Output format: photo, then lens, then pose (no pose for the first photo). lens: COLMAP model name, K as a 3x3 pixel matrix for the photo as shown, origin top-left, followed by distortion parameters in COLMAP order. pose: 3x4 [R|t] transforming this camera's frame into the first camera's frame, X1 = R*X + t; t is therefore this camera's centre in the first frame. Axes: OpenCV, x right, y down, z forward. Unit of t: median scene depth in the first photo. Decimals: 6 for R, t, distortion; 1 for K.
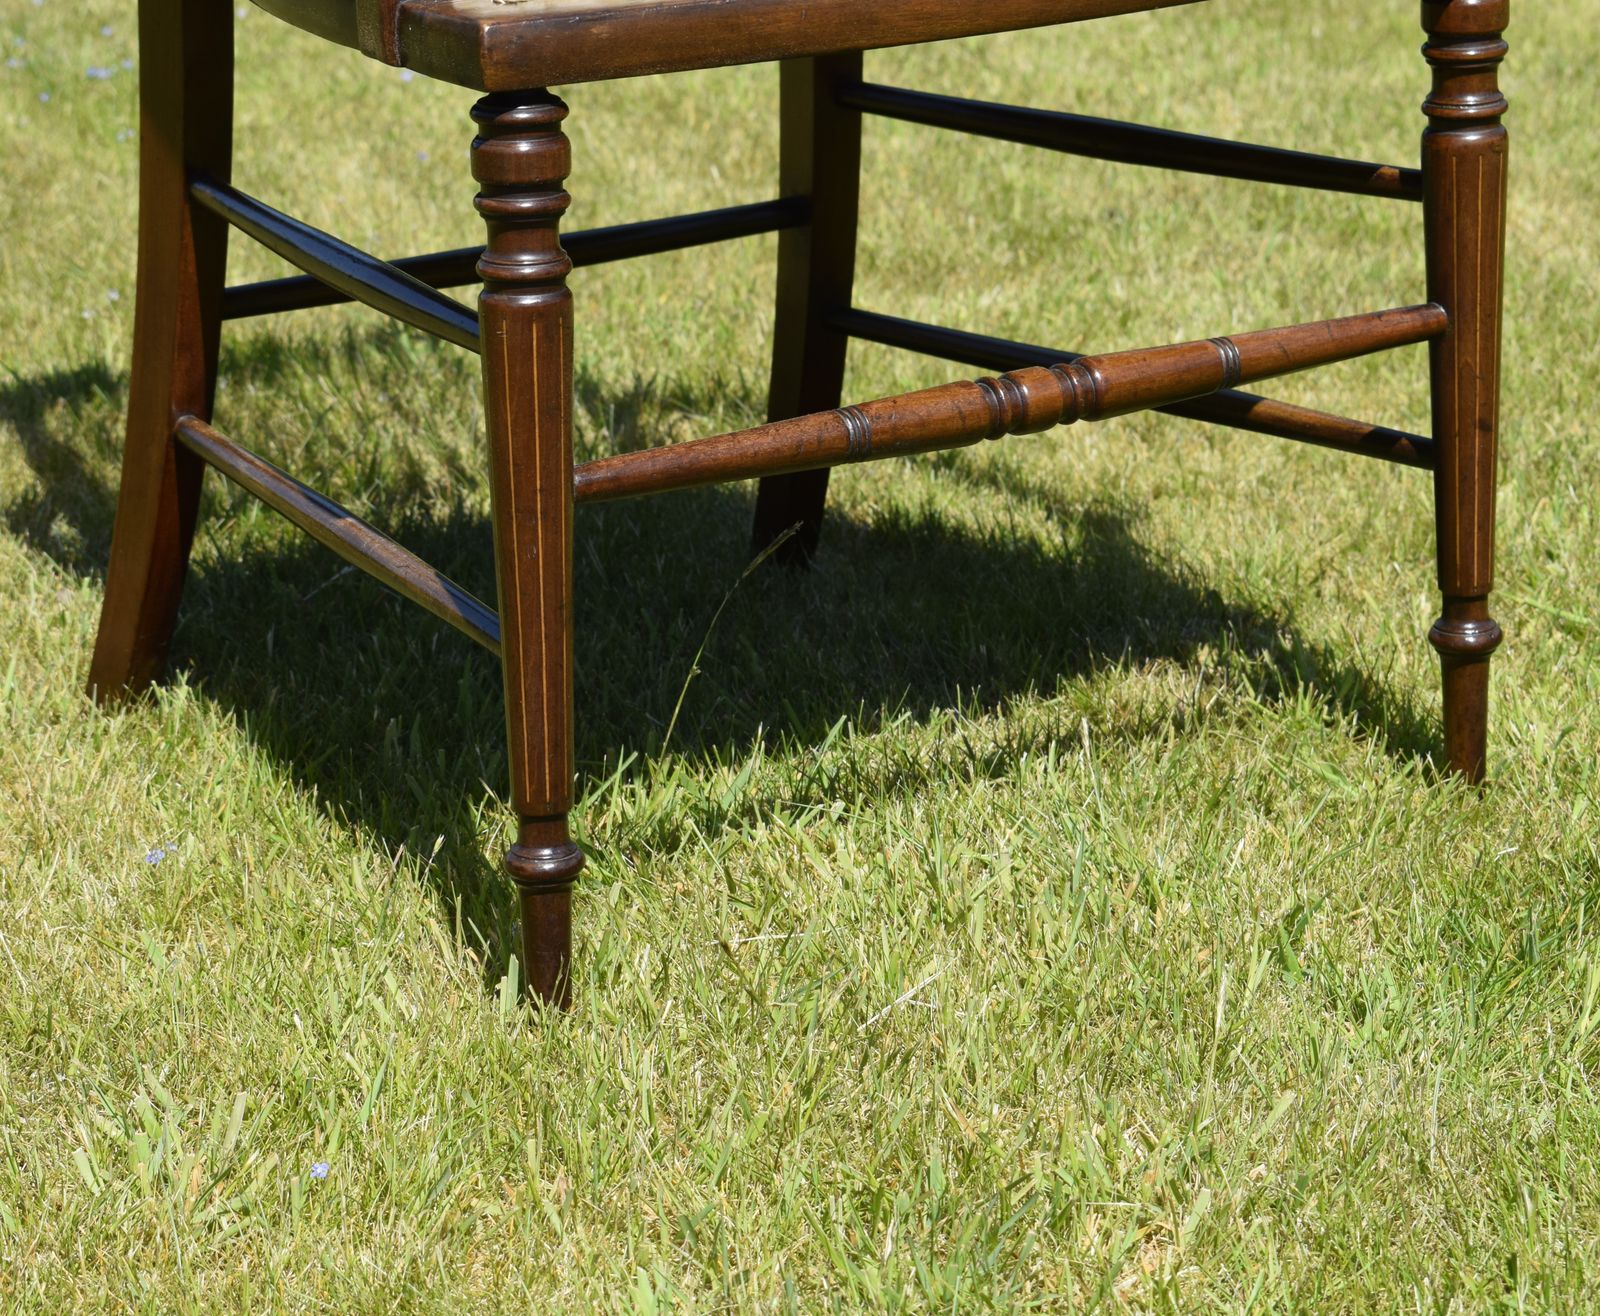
lens RADIAL K [[4769.1, 0, 570.2], [0, 4769.1, 697.5], [0, 0, 1]] dist [-0.018597, 0.000000]
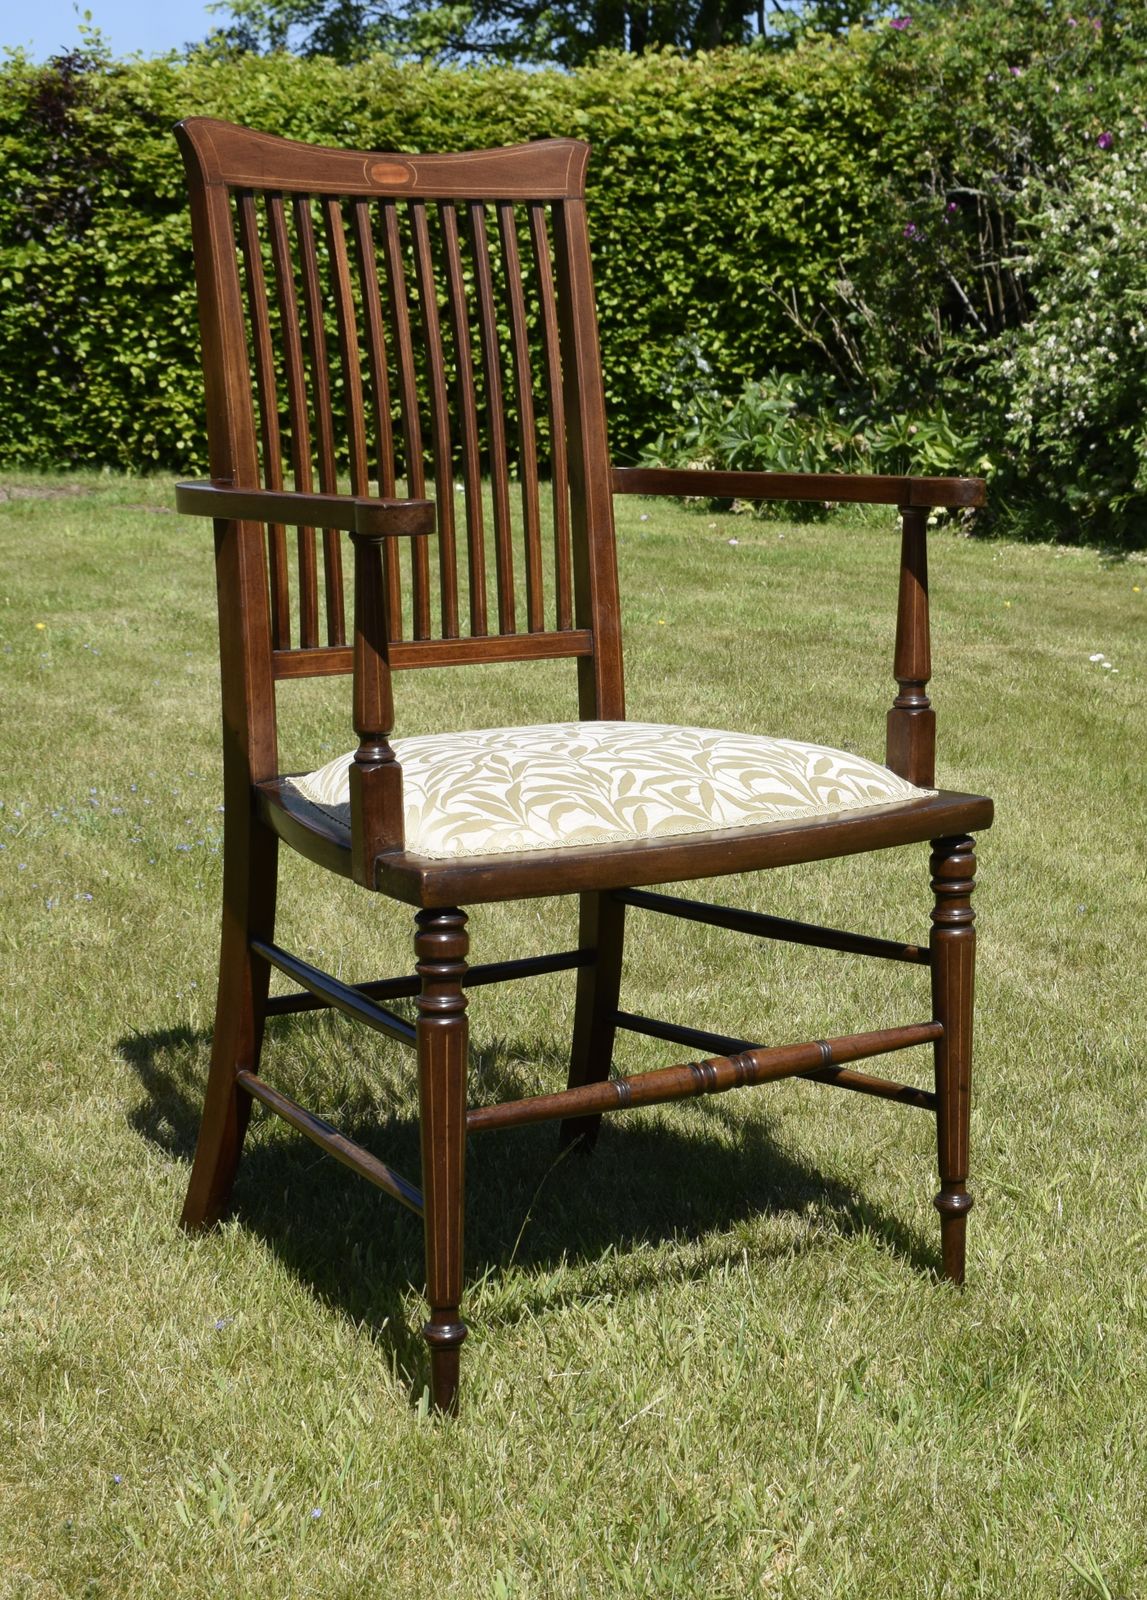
lens RADIAL K [[2801.7, 0, 781.2], [0, 2801.7, 820.2], [0, 0, 1]] dist [-0.028498, 0.000000]
pose [[0.992505, 0.022422, 0.120128, -0.009590], [-0.006813, 0.991647, -0.128802, -0.019747], [-0.122012, 0.127018, 0.984368, -0.065191]]
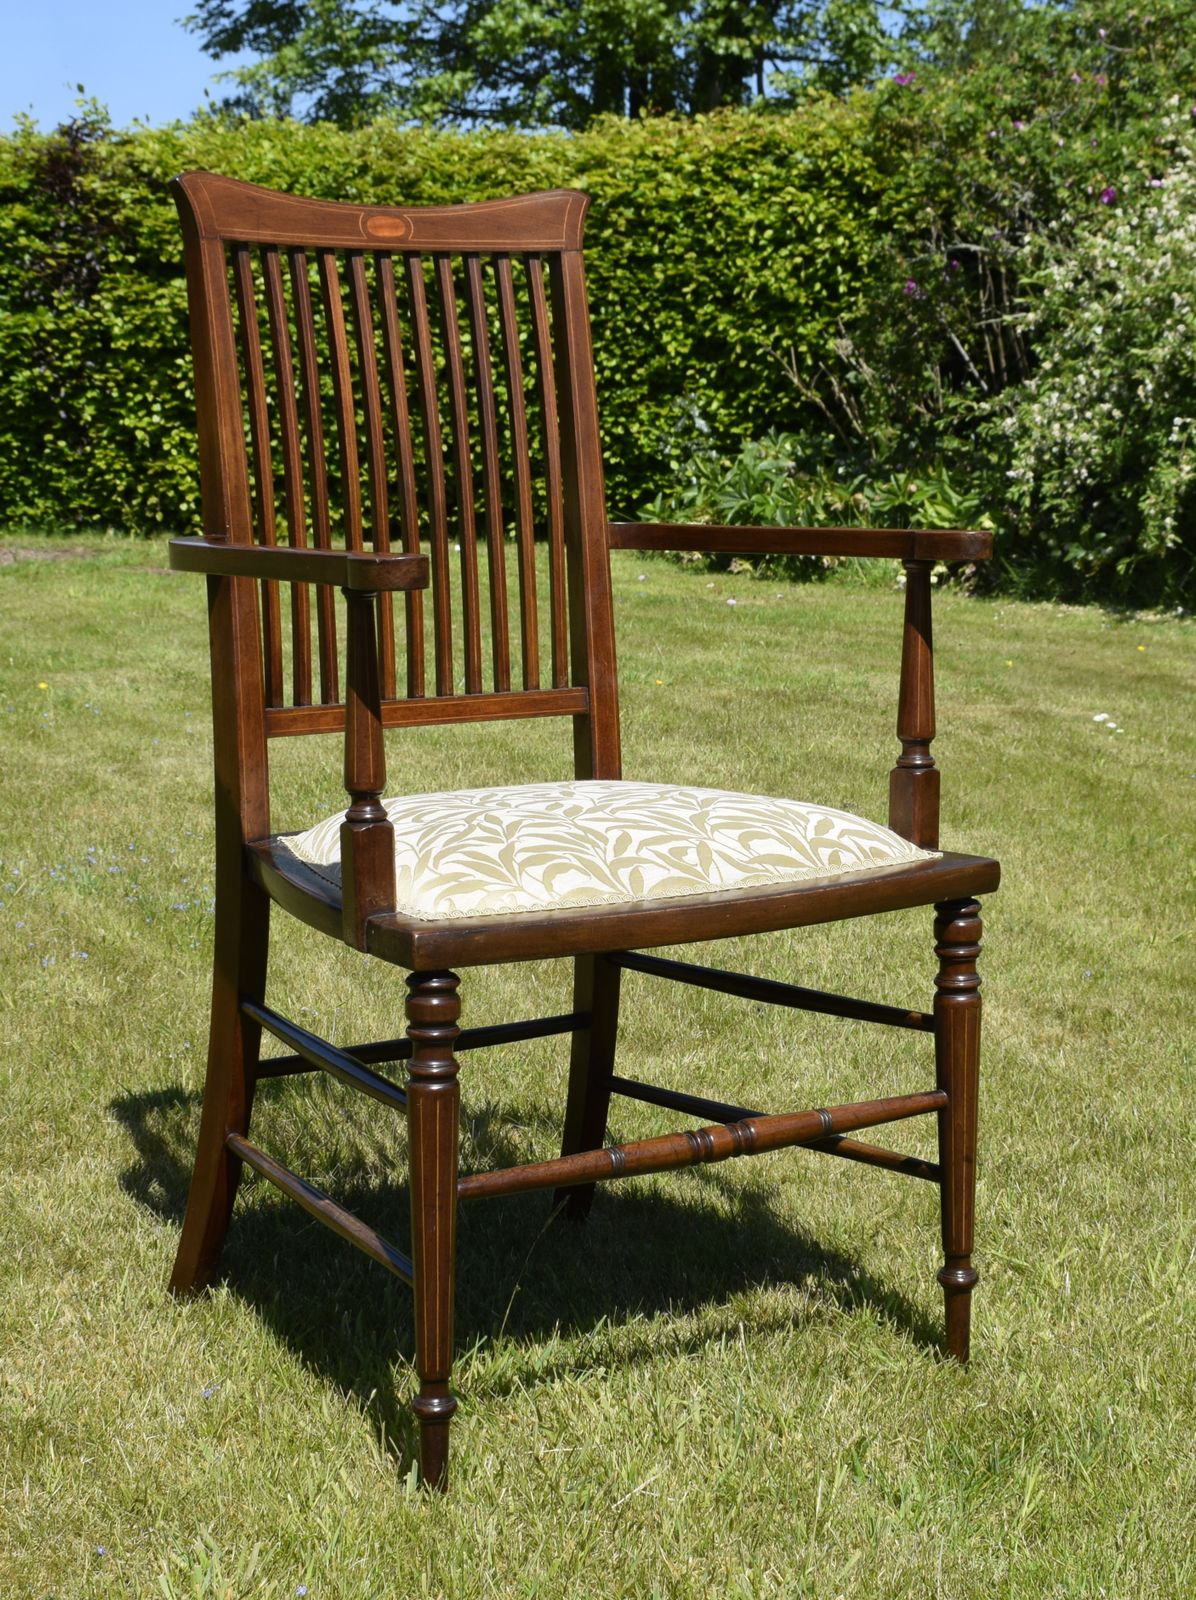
lens RADIAL K [[2802.6, 0, 588.2], [0, 2802.6, 819.6], [0, 0, 1]] dist [-0.020477, 0.000000]
pose [[0.998254, 0.027813, 0.052109, -0.007710], [-0.019737, 0.988559, -0.149536, -0.023051], [-0.055672, 0.148247, 0.987382, -0.042299]]
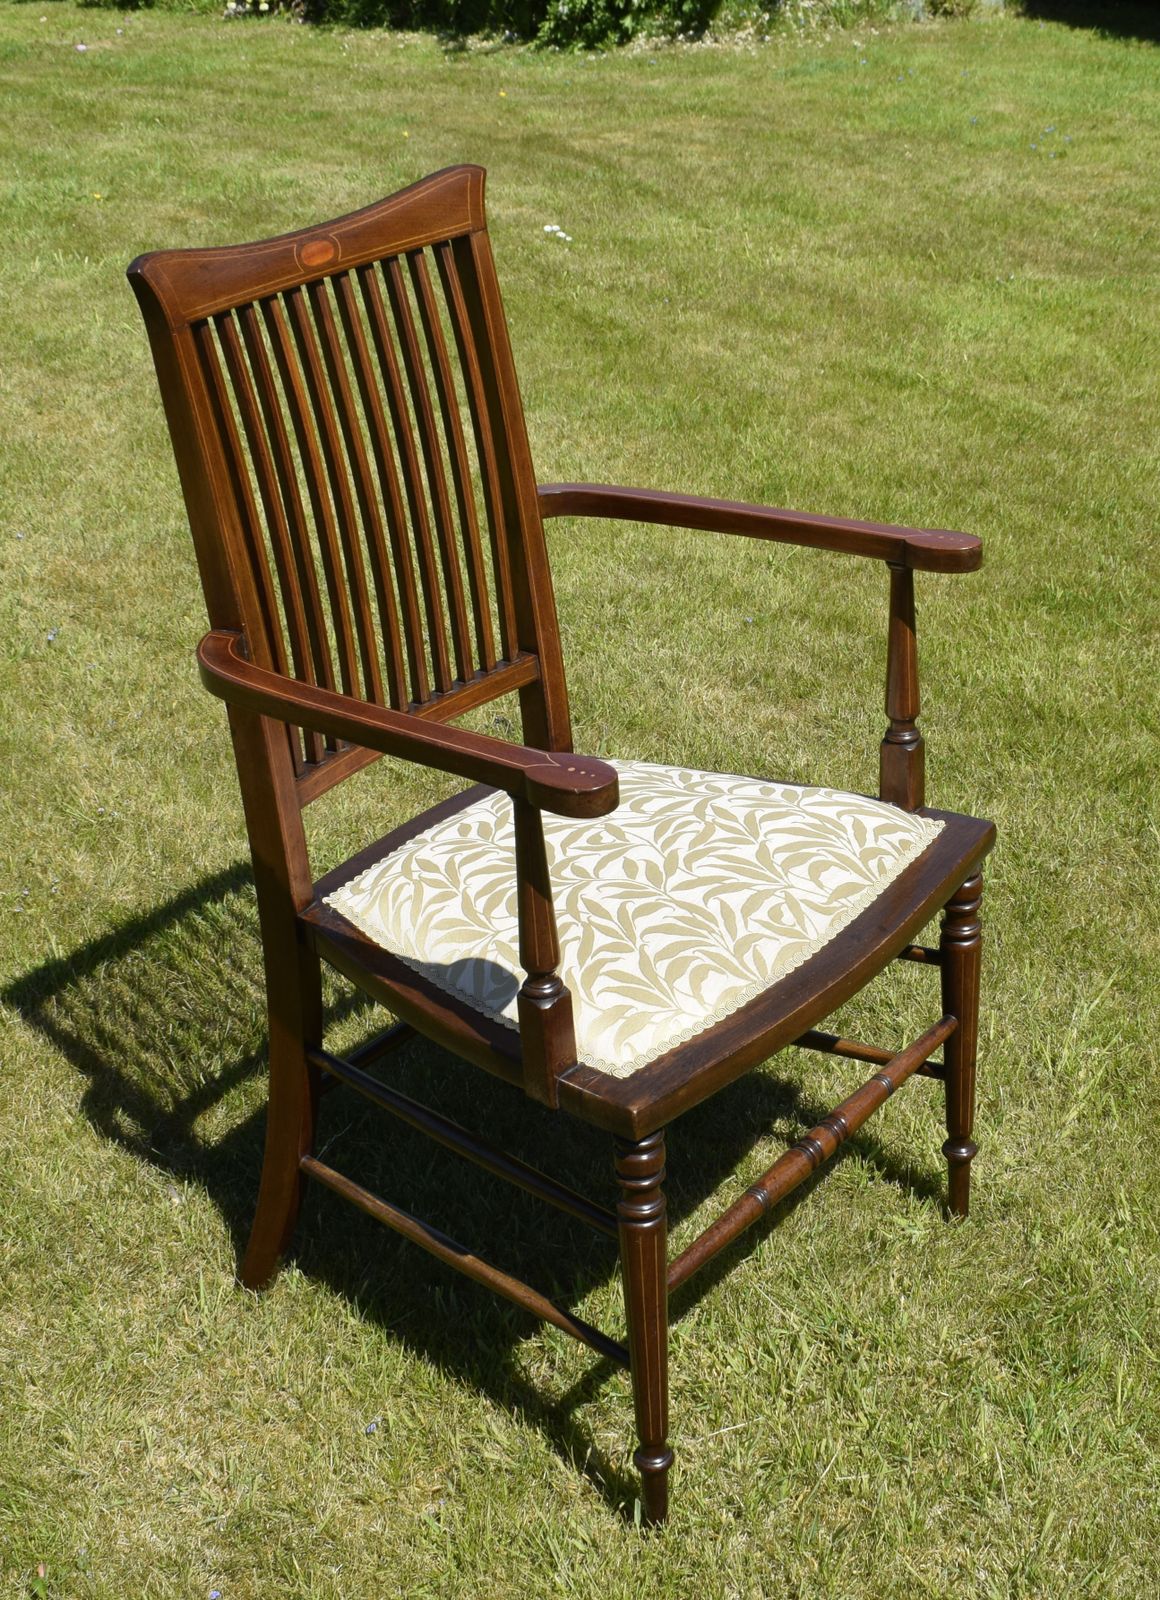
lens RADIAL K [[2370.2, 0, 683.3], [0, 2370.2, 810.0], [0, 0, 1]] dist [-0.021355, 0.000000]
pose [[0.920466, -0.171123, 0.351367, -0.258159], [0.118277, 0.978858, 0.166876, -0.344424], [-0.372495, -0.112045, 0.921246, 0.121687]]
